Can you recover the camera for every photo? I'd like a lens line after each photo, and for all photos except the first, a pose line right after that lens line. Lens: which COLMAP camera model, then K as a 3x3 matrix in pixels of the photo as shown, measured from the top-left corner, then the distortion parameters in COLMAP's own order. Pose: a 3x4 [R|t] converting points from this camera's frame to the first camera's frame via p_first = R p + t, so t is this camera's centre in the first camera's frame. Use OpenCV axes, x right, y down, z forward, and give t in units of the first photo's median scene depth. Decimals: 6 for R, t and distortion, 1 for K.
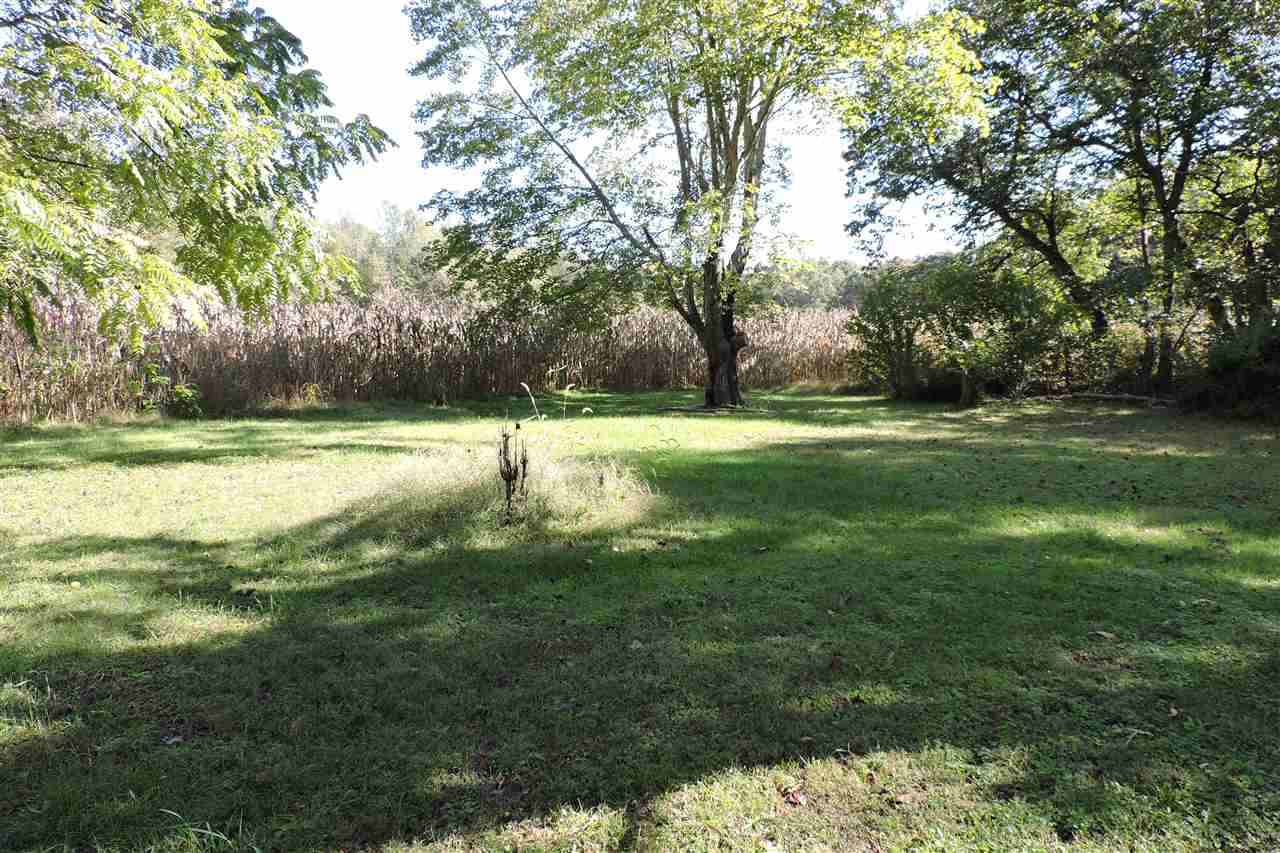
lens RADIAL K [[902.6, 0, 641.2], [0, 902.6, 431.1], [0, 0, 1]] dist [-0.025627, 0.003707]
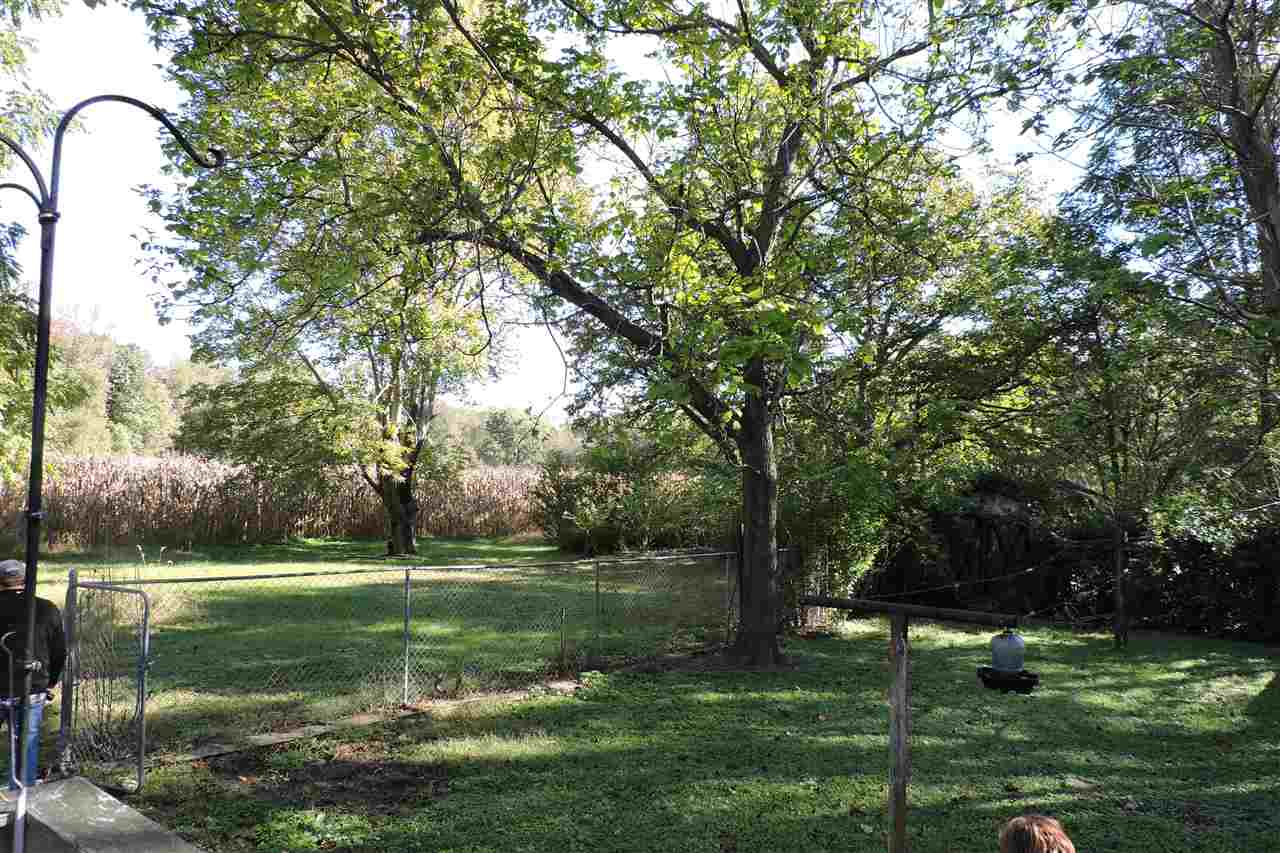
lens RADIAL K [[902.6, 0, 641.2], [0, 902.6, 431.1], [0, 0, 1]] dist [-0.025627, 0.003707]
pose [[0.989526, 0.029078, 0.141394, 0.214295], [-0.006890, 0.987898, -0.154949, -0.004110], [-0.144189, 0.152352, 0.977752, -0.324036]]
